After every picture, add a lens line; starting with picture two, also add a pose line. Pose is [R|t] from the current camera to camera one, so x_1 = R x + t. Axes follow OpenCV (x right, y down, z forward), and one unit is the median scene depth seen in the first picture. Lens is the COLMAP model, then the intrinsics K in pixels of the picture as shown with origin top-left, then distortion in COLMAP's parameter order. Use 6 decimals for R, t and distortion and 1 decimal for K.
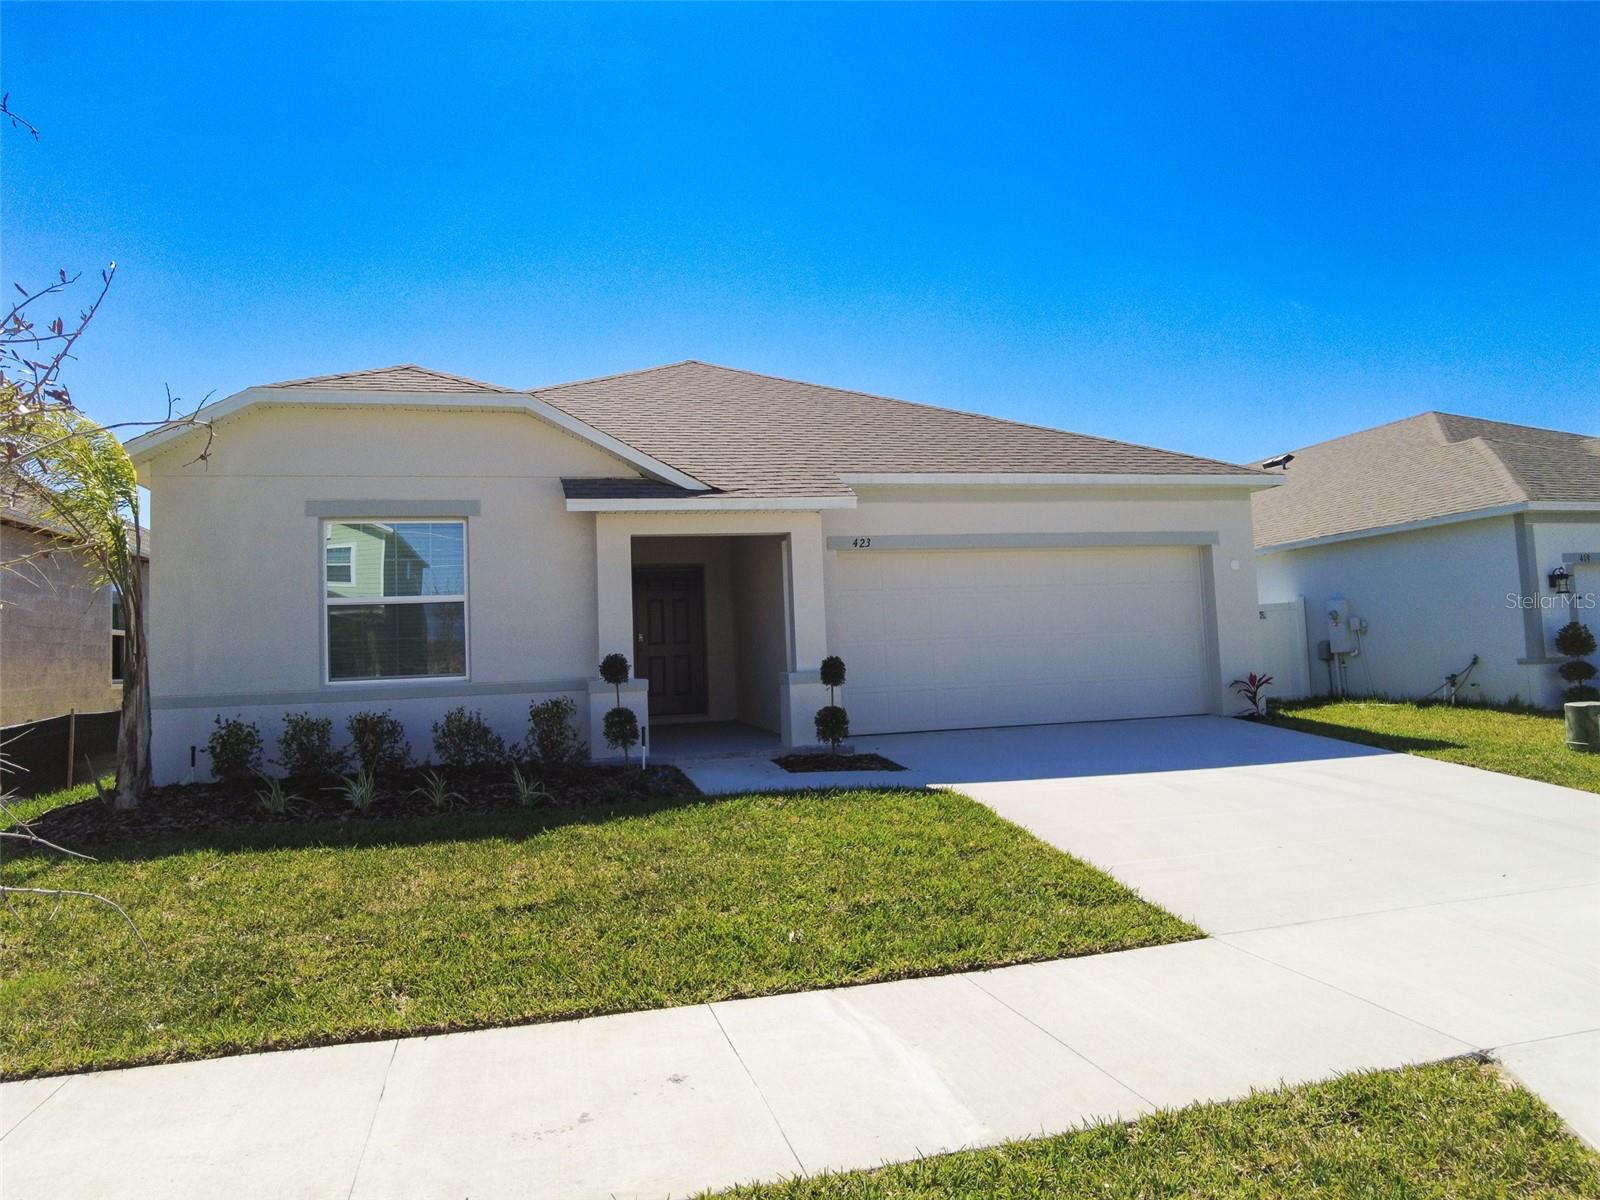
lens RADIAL K [[935.4, 0, 800.0], [0, 935.4, 600.0], [0, 0, 1]] dist [-0.000707, -0.000146]
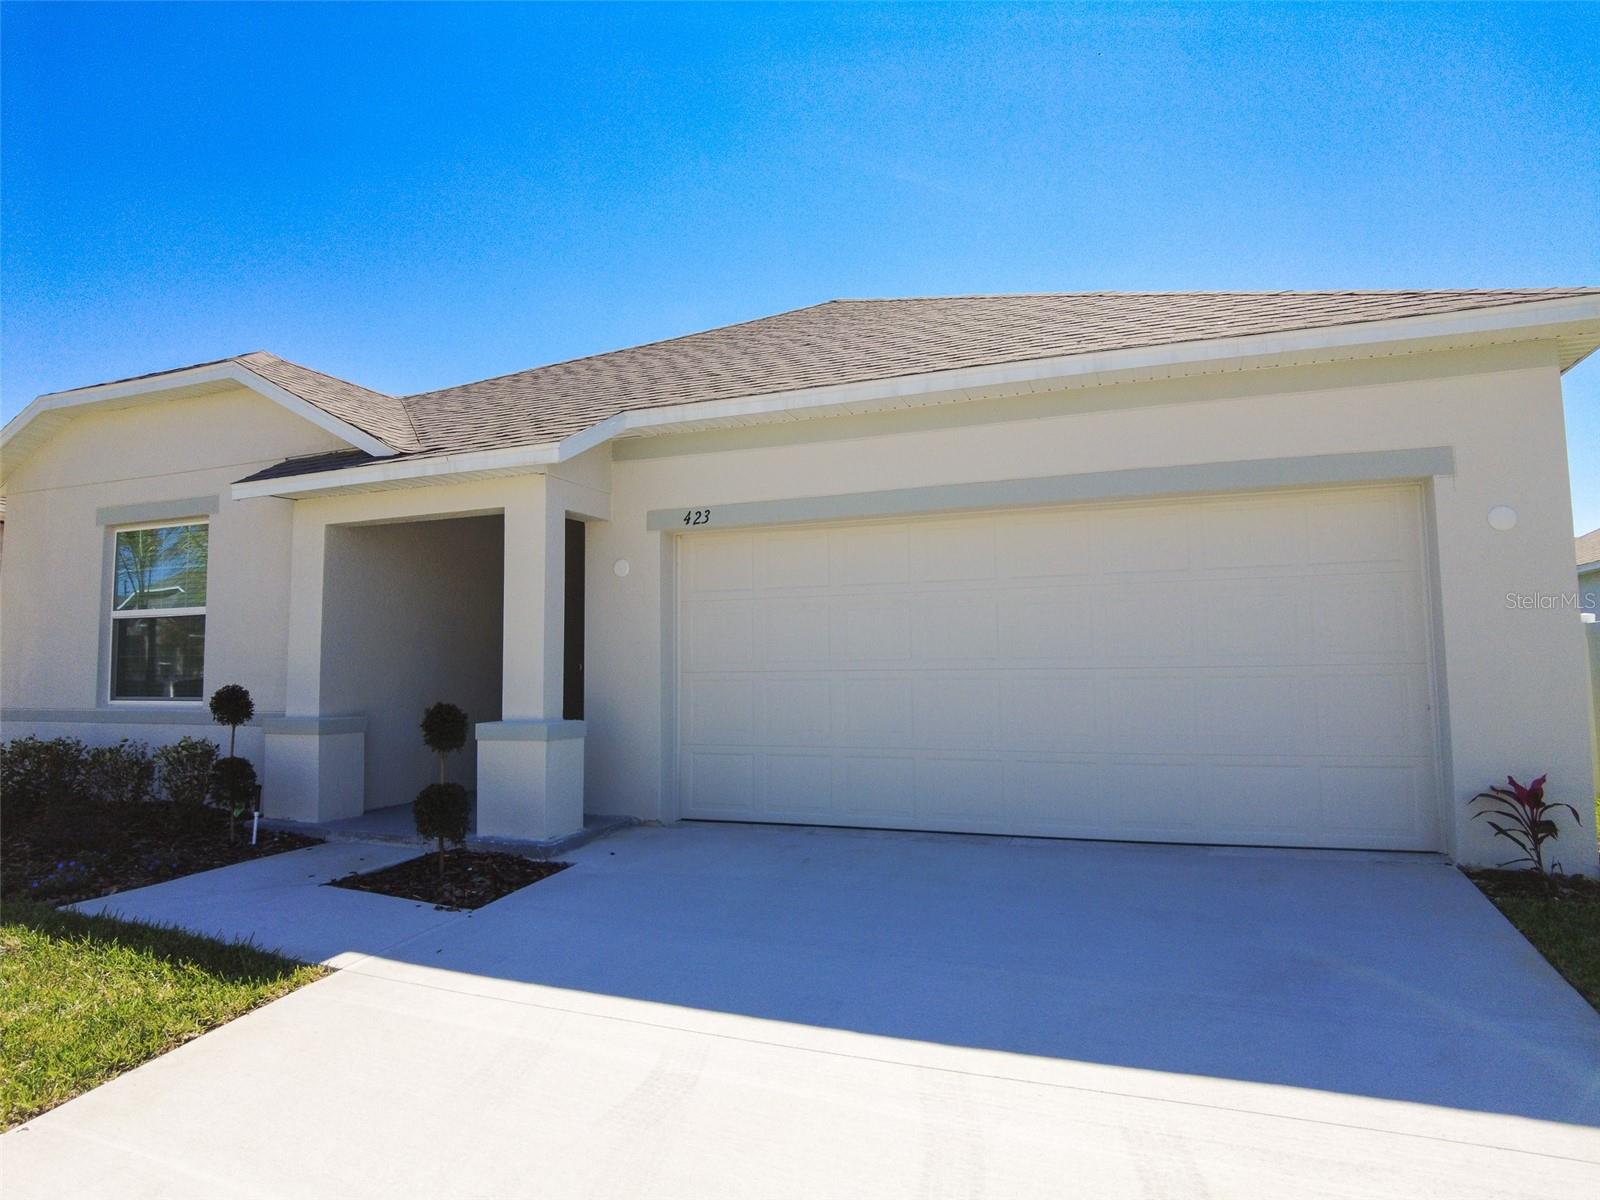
lens RADIAL K [[935.4, 0, 800.0], [0, 935.4, 600.0], [0, 0, 1]] dist [-0.000707, -0.000146]
pose [[0.828742, -0.010102, -0.559539, 0.551479], [0.009839, 0.999946, -0.003481, -0.002319], [0.559544, -0.002620, 0.828796, 0.585767]]
